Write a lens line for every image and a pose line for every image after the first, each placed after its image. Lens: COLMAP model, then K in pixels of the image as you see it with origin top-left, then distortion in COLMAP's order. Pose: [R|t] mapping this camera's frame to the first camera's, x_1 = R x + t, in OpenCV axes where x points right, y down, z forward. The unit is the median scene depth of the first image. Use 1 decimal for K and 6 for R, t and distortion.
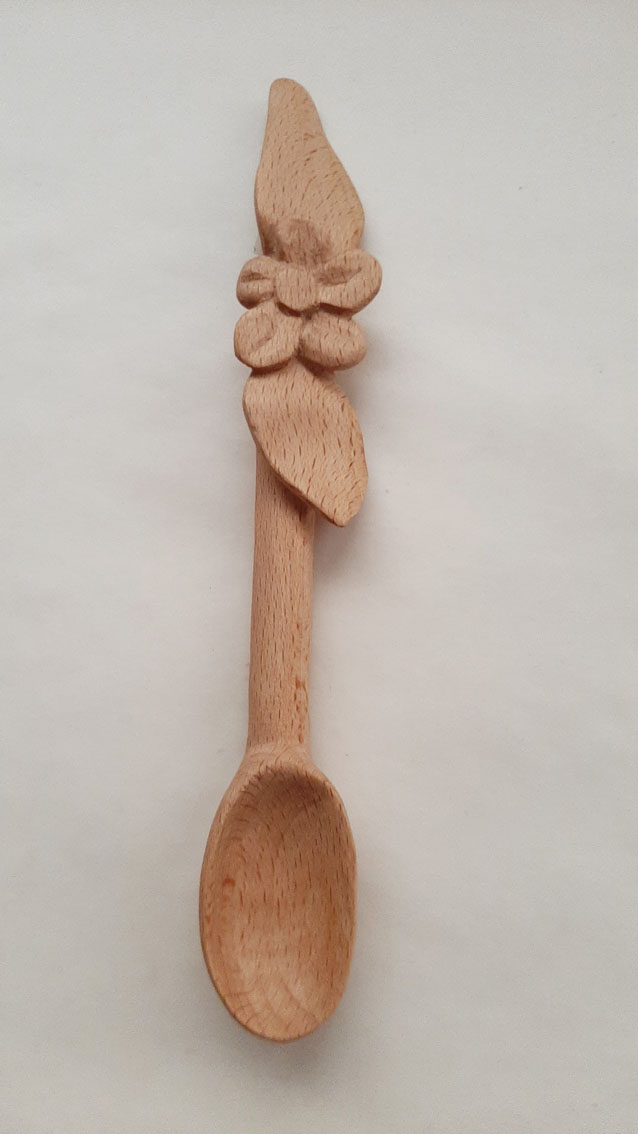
lens RADIAL K [[928.4, 0, 312.9], [0, 928.4, 572.5], [0, 0, 1]] dist [0.015460, -0.055831]
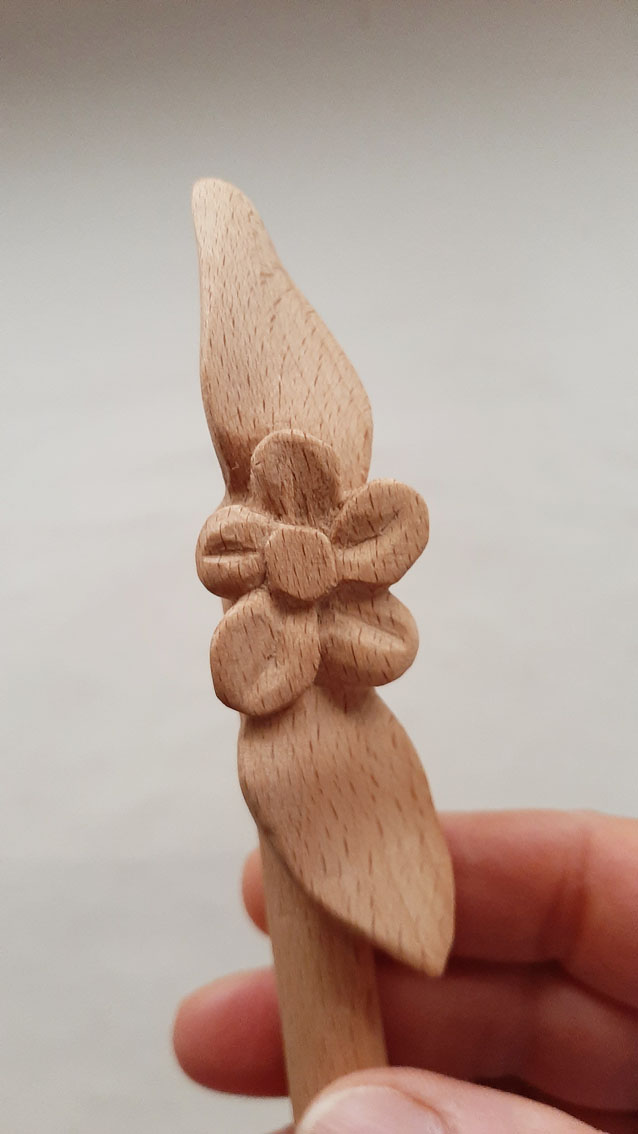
lens RADIAL K [[928.4, 0, 318.9], [0, 928.4, 563.8], [0, 0, 1]] dist [0.015460, -0.055831]
pose [[0.980369, -0.110579, 0.163242, -0.105774], [0.108333, 0.993857, 0.022622, -0.319528], [-0.164741, -0.004494, 0.986327, 0.411780]]
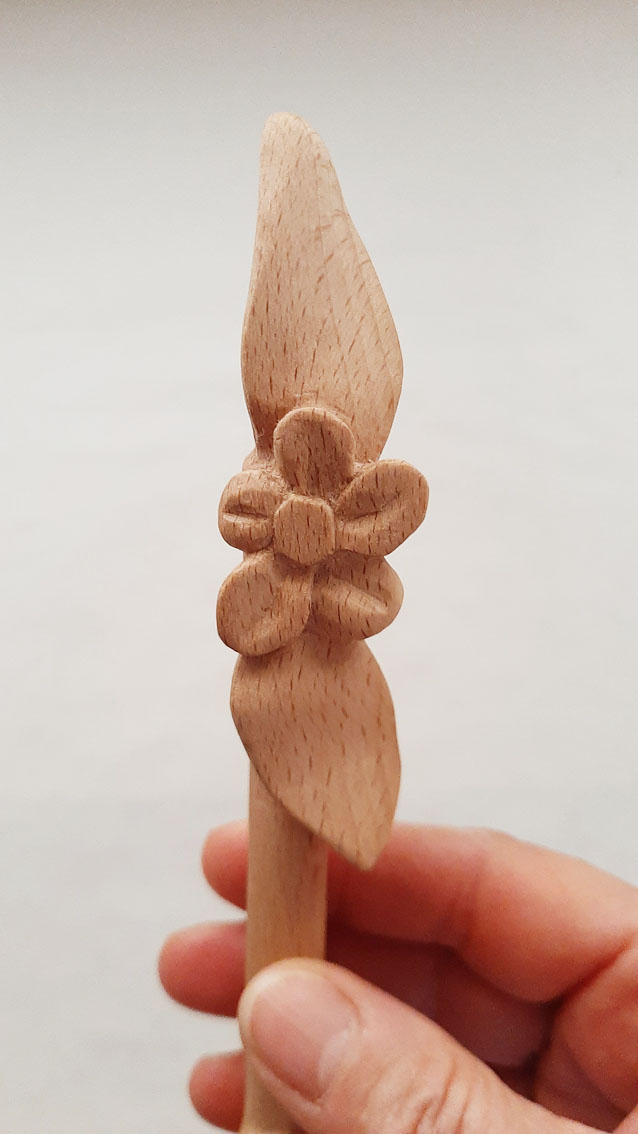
lens RADIAL K [[928.4, 0, 311.2], [0, 928.4, 559.3], [0, 0, 1]] dist [0.015460, -0.055831]
pose [[0.999999, 0.001061, 0.001154, -0.014250], [-0.001352, 0.956323, 0.292307, -0.491563], [-0.000793, -0.292309, 0.956324, 0.336904]]
